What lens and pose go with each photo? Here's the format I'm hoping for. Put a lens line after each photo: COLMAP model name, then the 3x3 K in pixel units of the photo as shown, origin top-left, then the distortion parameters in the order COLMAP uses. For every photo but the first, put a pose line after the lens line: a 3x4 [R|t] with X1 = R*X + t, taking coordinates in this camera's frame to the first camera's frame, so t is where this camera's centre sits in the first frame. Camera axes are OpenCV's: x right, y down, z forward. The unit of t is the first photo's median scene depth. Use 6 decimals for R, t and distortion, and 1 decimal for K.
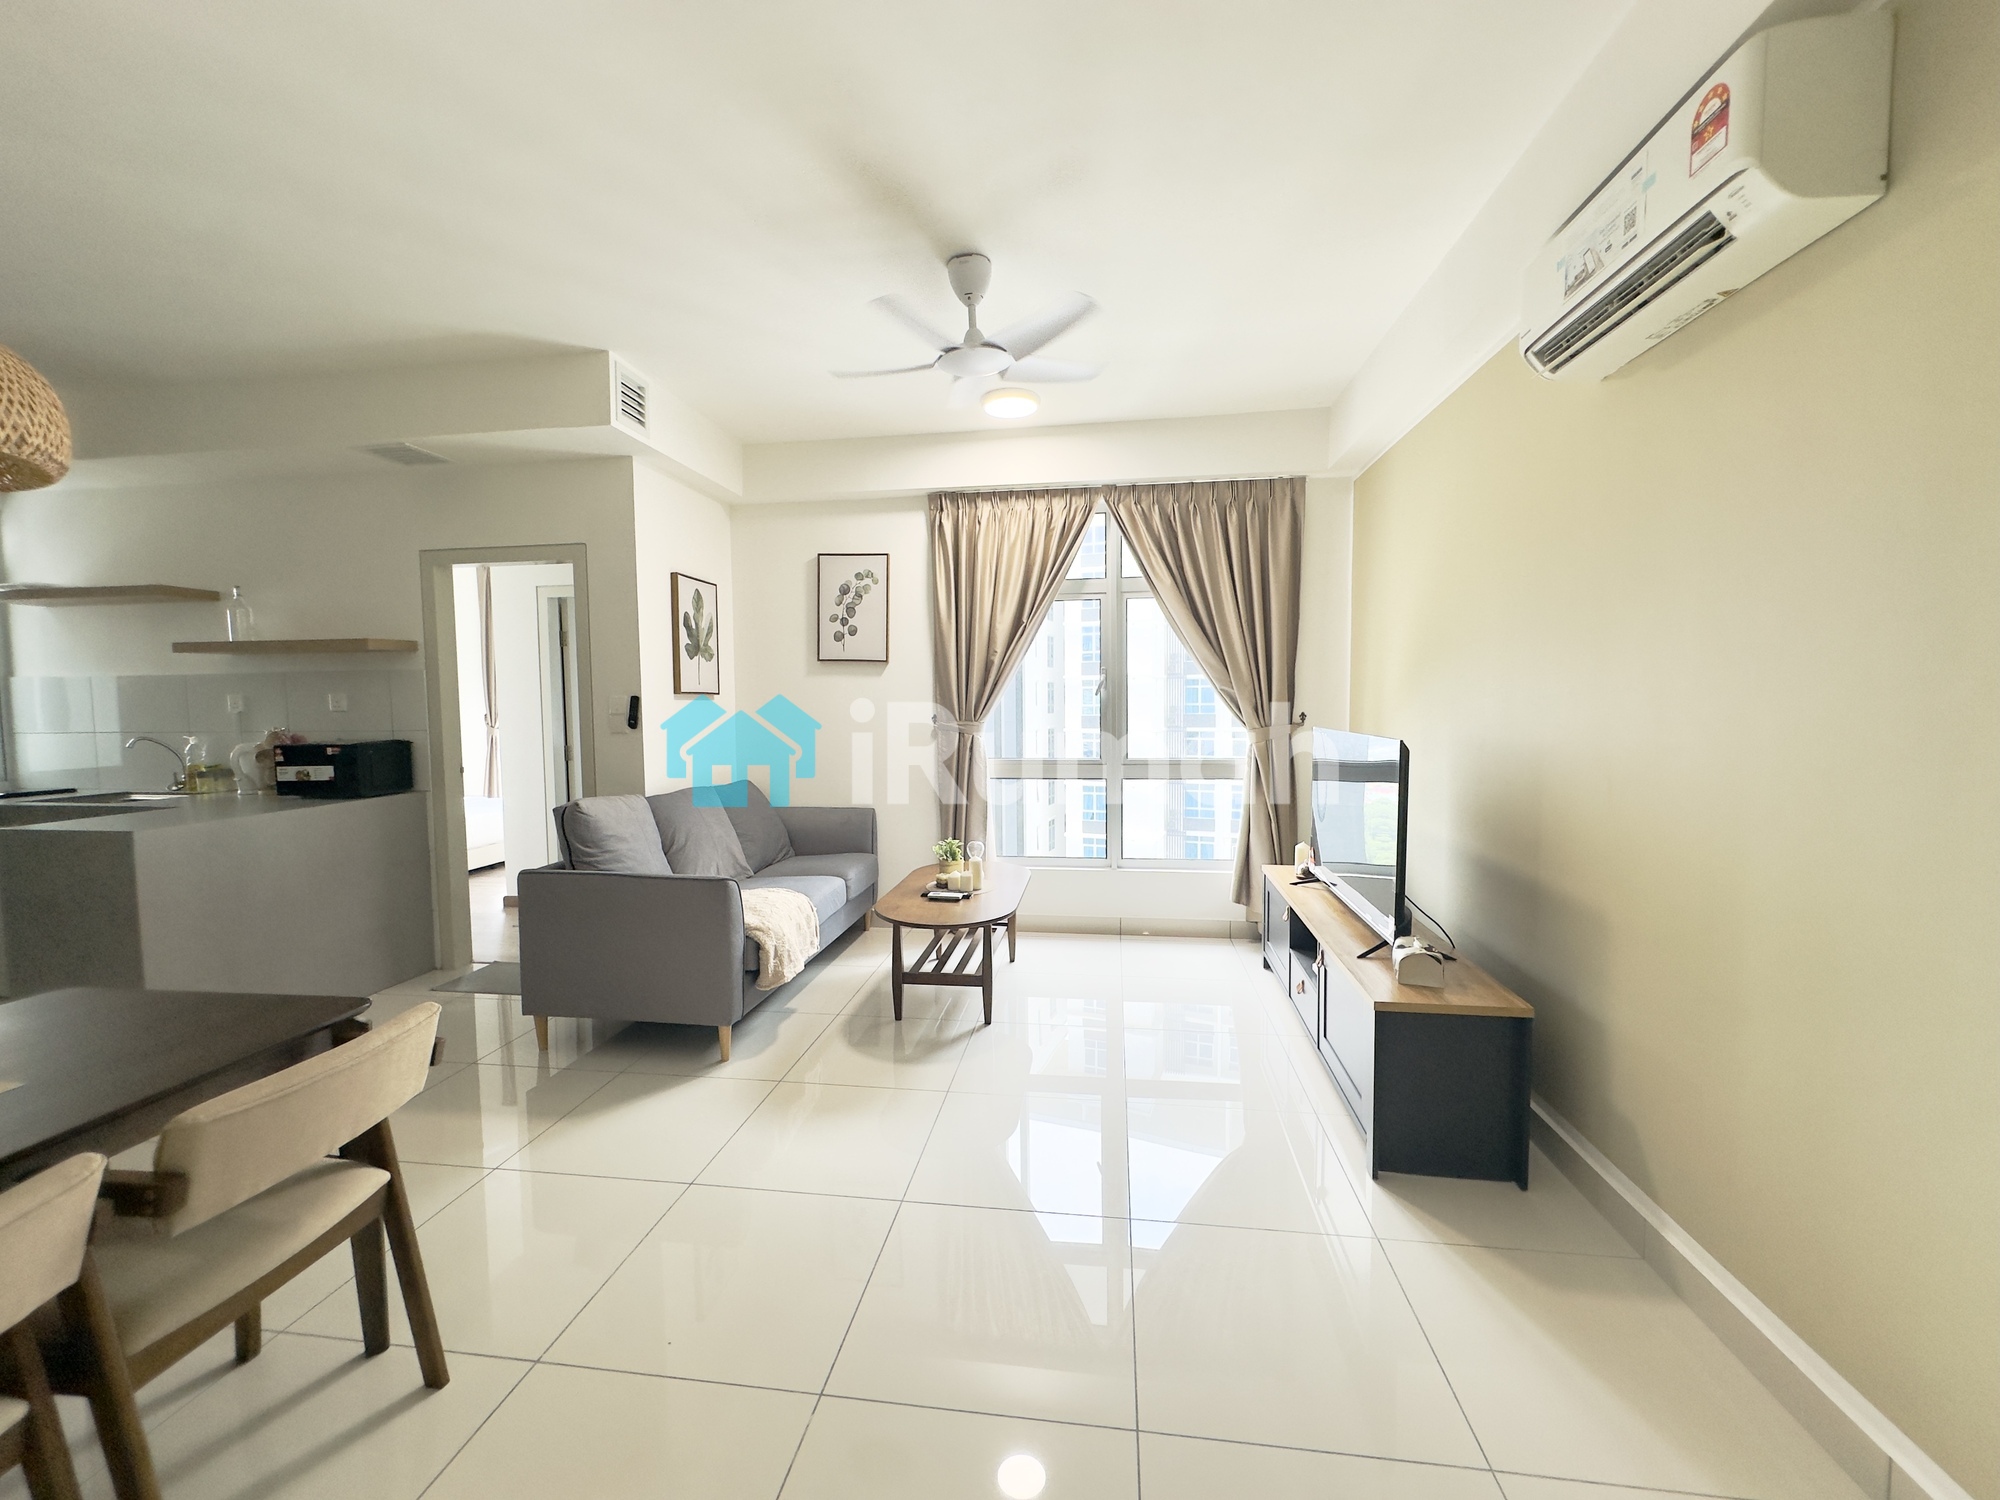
lens RADIAL K [[804.9, 0, 1000.6], [0, 804.9, 756.1], [0, 0, 1]] dist [0.003885, 0.000159]
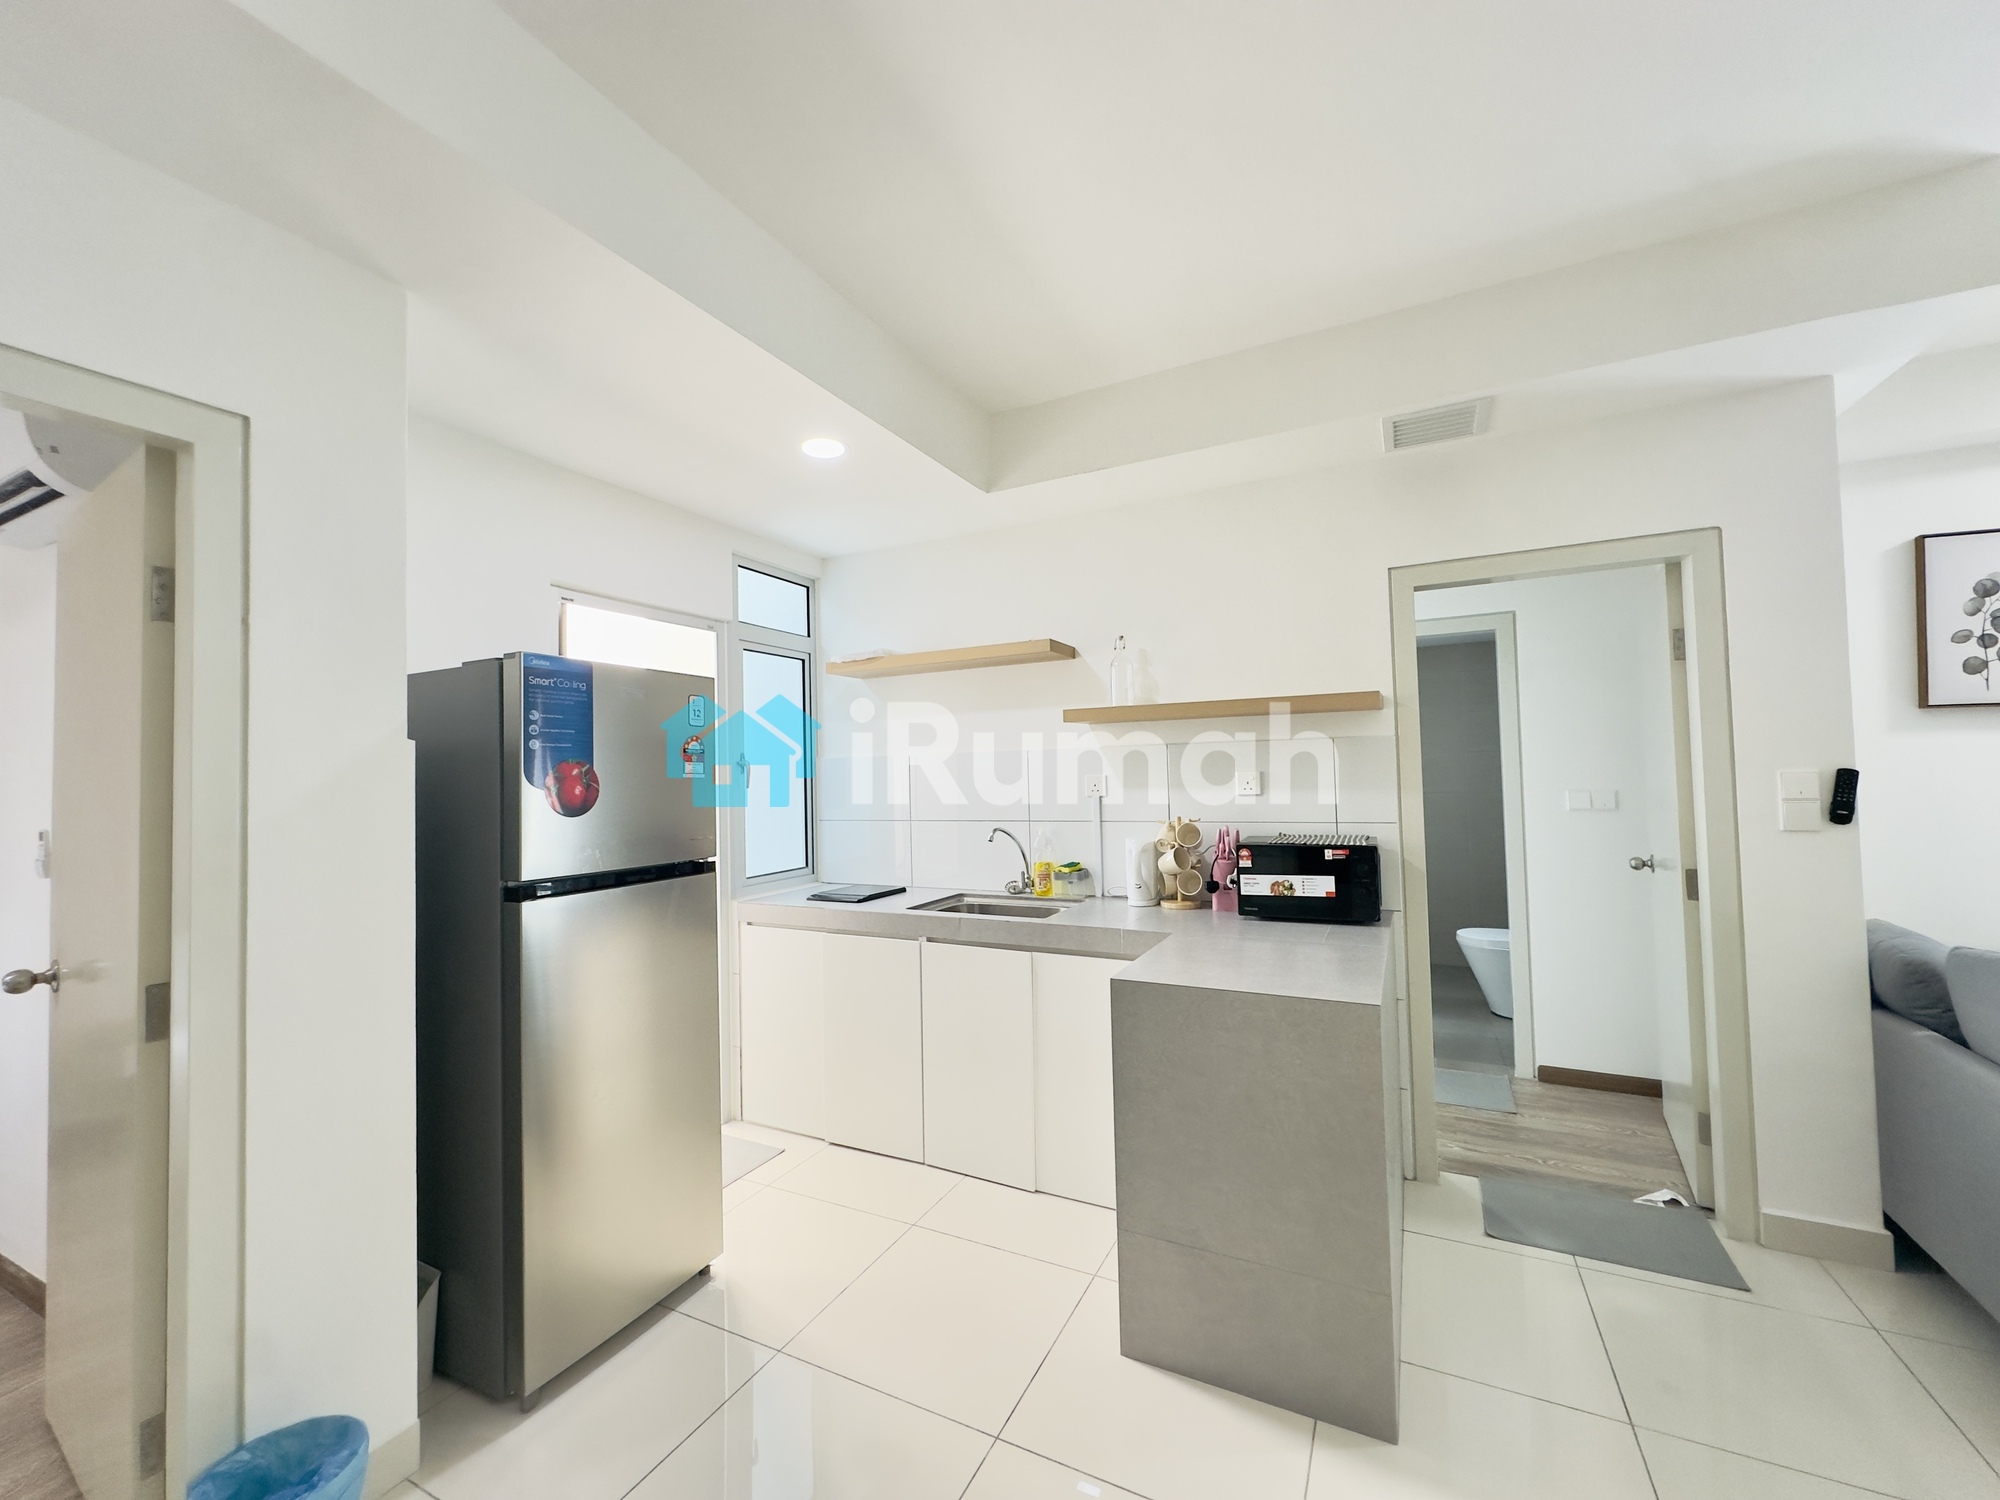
lens RADIAL K [[804.9, 0, 997.5], [0, 804.9, 750.4], [0, 0, 1]] dist [0.003885, 0.000159]
pose [[0.945108, -0.021387, -0.326056, -0.864050], [-0.009364, 0.995673, -0.092452, -0.028395], [0.326623, 0.090430, 0.940819, 0.246142]]
